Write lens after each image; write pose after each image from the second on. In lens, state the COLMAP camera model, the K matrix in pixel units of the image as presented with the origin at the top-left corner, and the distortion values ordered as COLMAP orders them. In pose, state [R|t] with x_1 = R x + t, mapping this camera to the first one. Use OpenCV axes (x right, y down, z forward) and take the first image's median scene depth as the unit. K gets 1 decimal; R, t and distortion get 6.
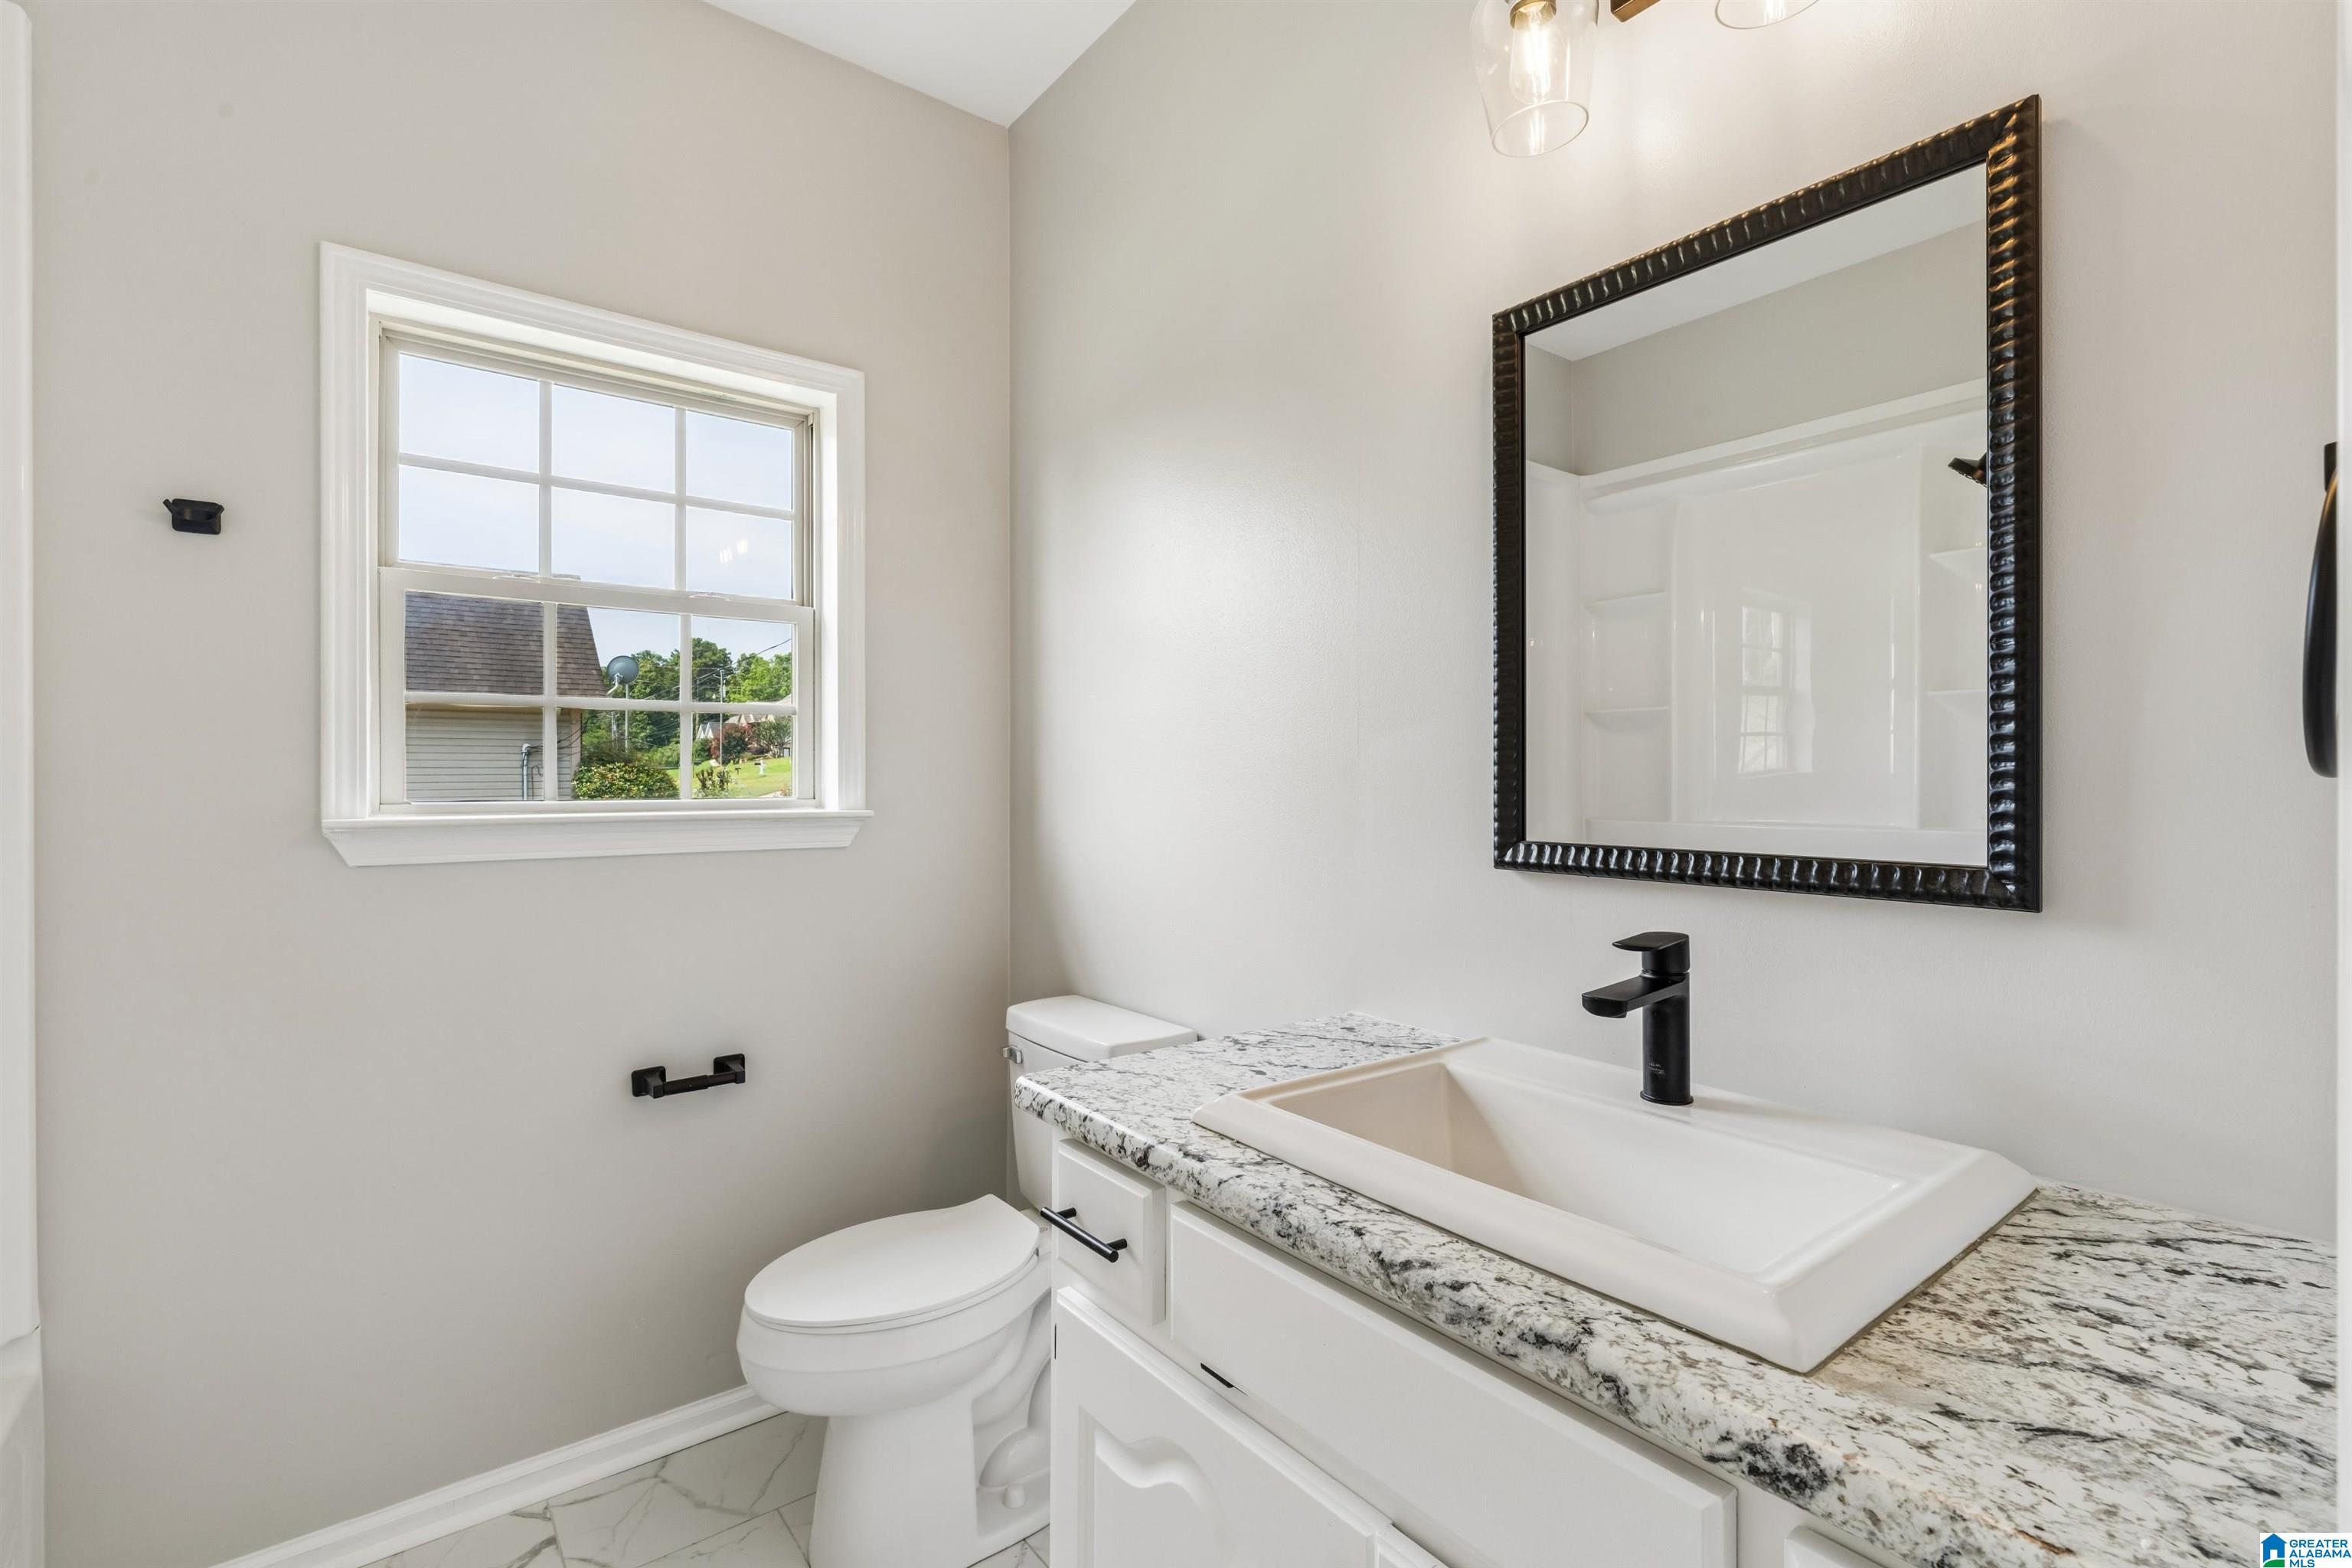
lens RADIAL K [[1057.1, 0, 1178.4], [0, 1057.1, 801.2], [0, 0, 1]] dist [-0.001740, 0.000355]
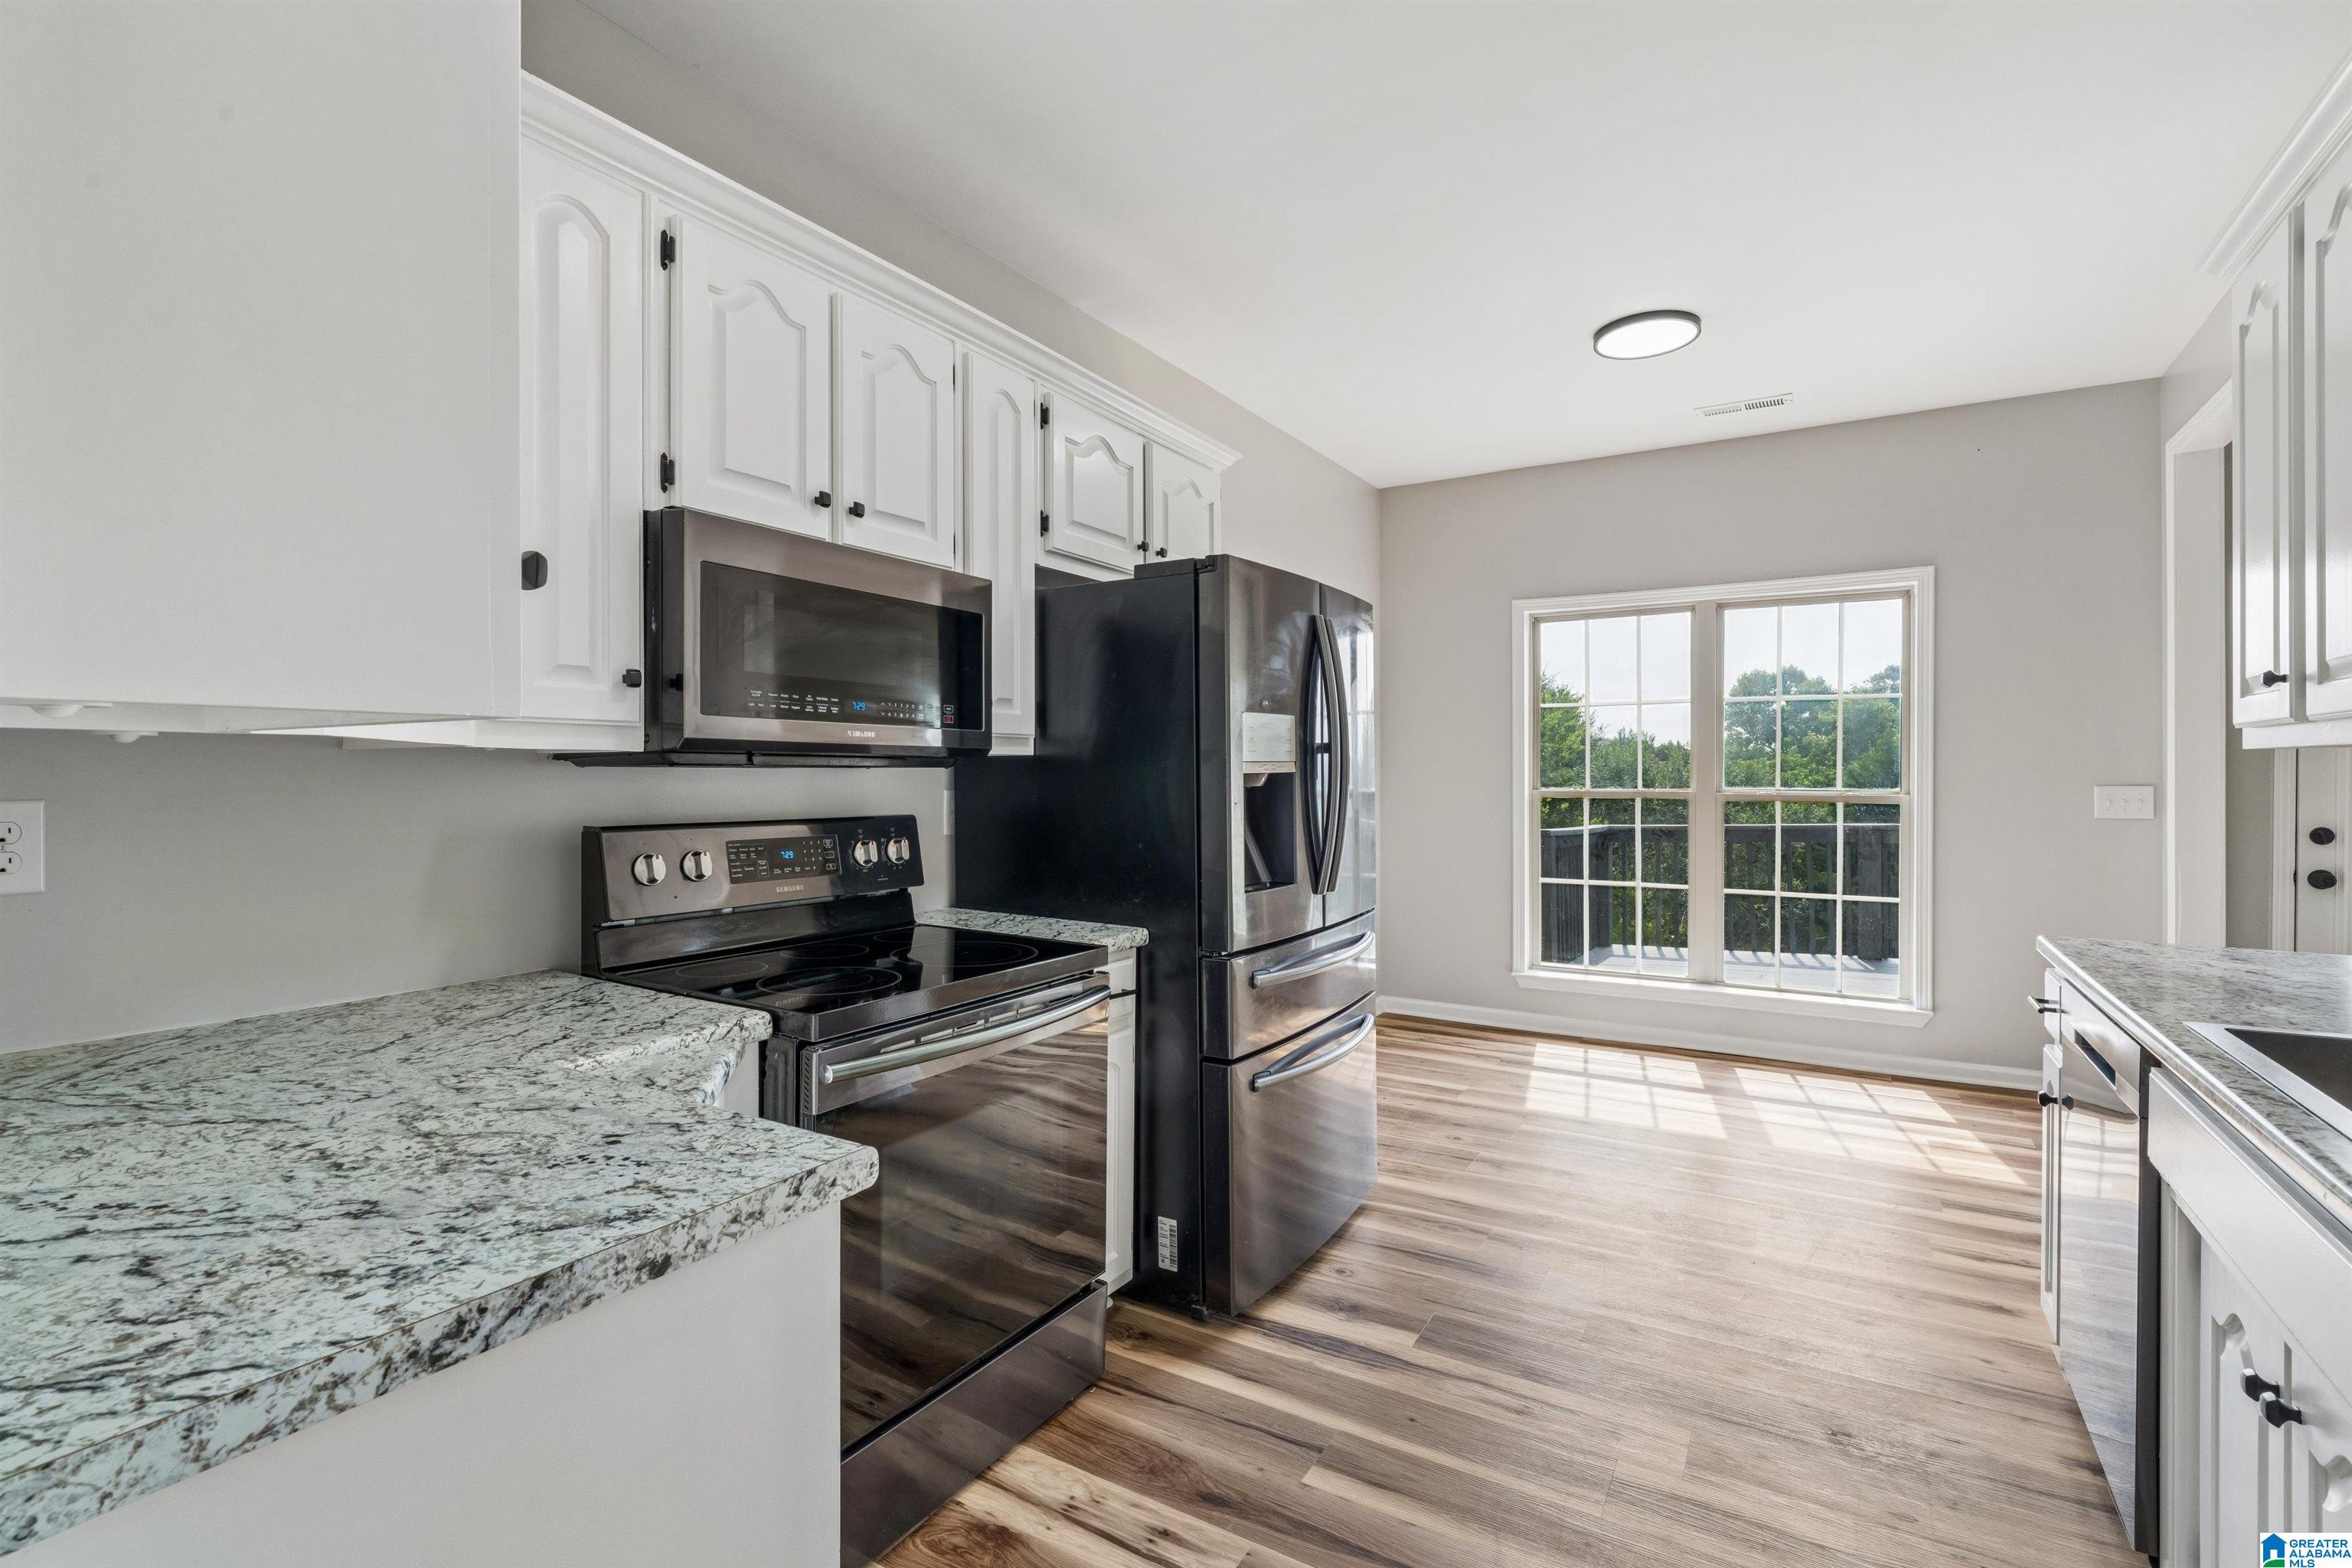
lens RADIAL K [[1075.4, 0, 1185.3], [0, 1075.4, 767.6], [0, 0, 1]] dist [-0.001215, 0.000162]
pose [[-0.931226, -0.000173, -0.364442, 0.343344], [-0.000508, 1.000000, 0.000823, -0.061469], [0.364442, 0.000951, -0.931226, 2.880212]]
